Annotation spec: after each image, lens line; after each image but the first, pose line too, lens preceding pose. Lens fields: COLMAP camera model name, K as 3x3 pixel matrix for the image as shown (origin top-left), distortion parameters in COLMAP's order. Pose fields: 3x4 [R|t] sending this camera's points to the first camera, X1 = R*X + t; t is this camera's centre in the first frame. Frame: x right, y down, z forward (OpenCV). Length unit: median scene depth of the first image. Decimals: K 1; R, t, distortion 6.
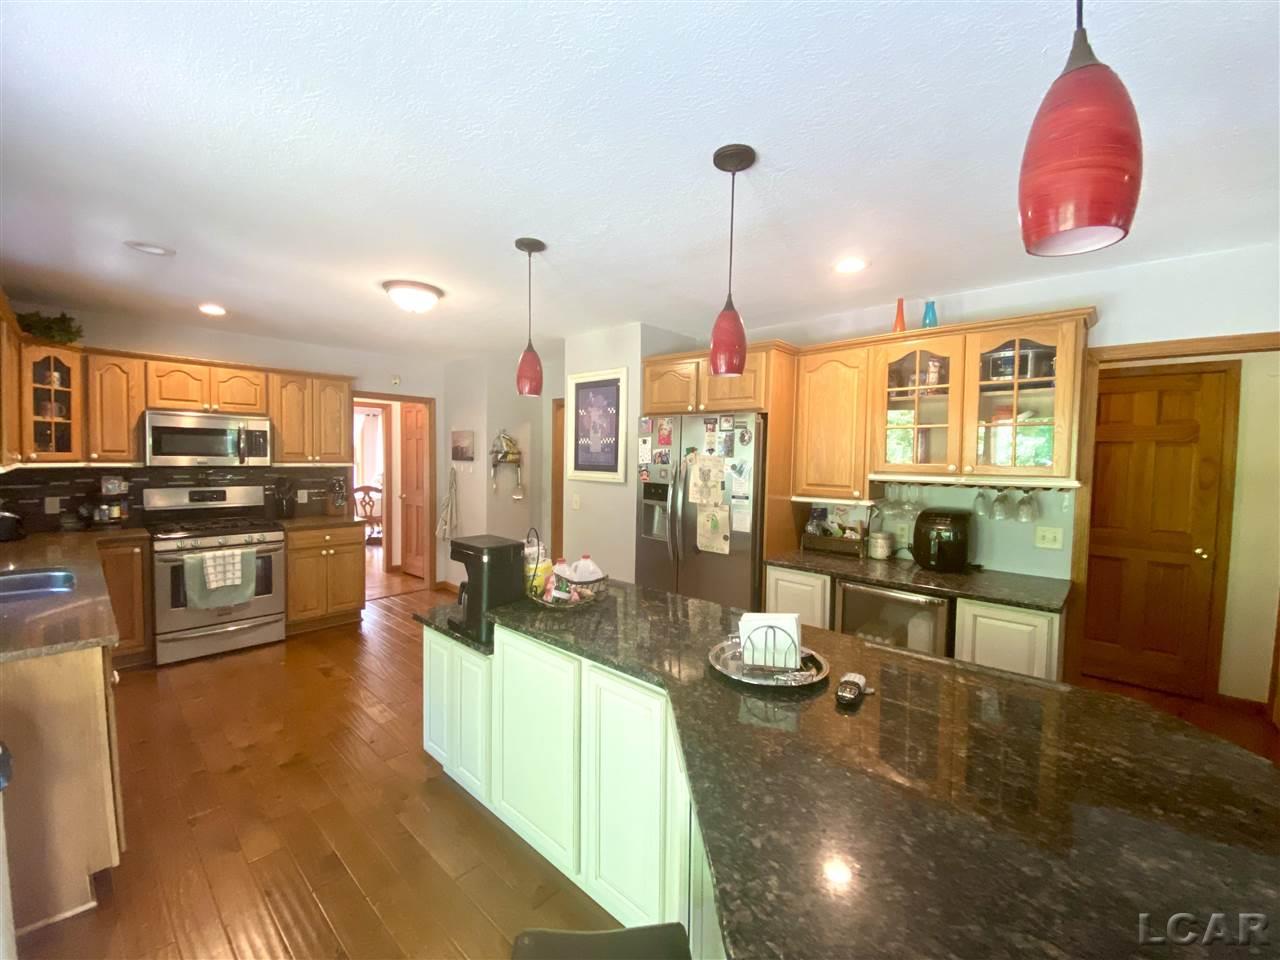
lens RADIAL K [[524.4, 0, 640.0], [0, 524.4, 480.0], [0, 0, 1]] dist [0.020219, -0.019534]
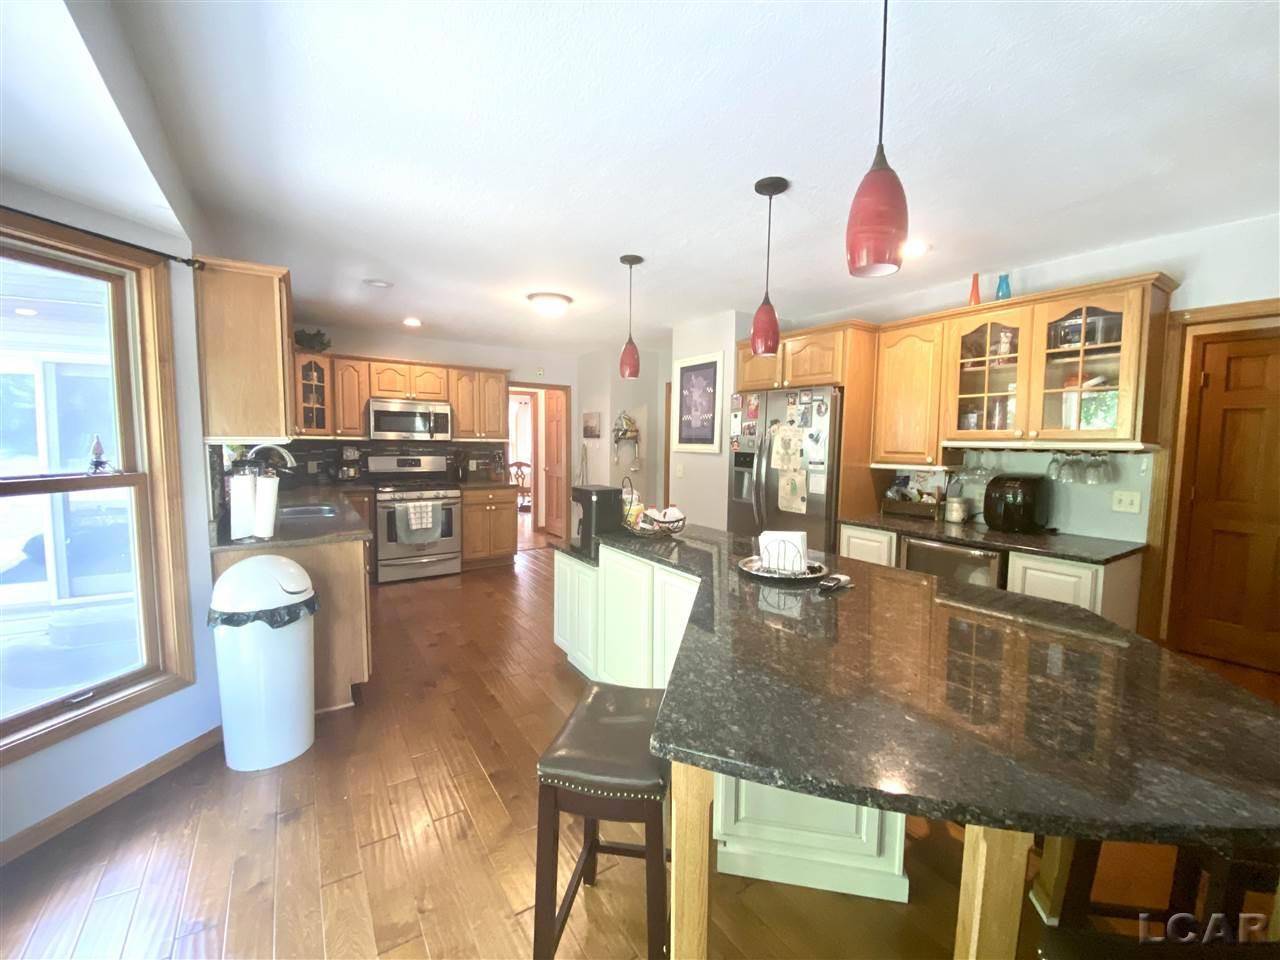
lens RADIAL K [[512.0, 0, 640.0], [0, 512.0, 480.0], [0, 0, 1]] dist [0.043869, -0.034933]
pose [[0.968809, 0.015490, -0.247323, 0.095127], [-0.007869, 0.999464, 0.031772, 0.036349], [0.247682, -0.028835, 0.968412, -0.163942]]
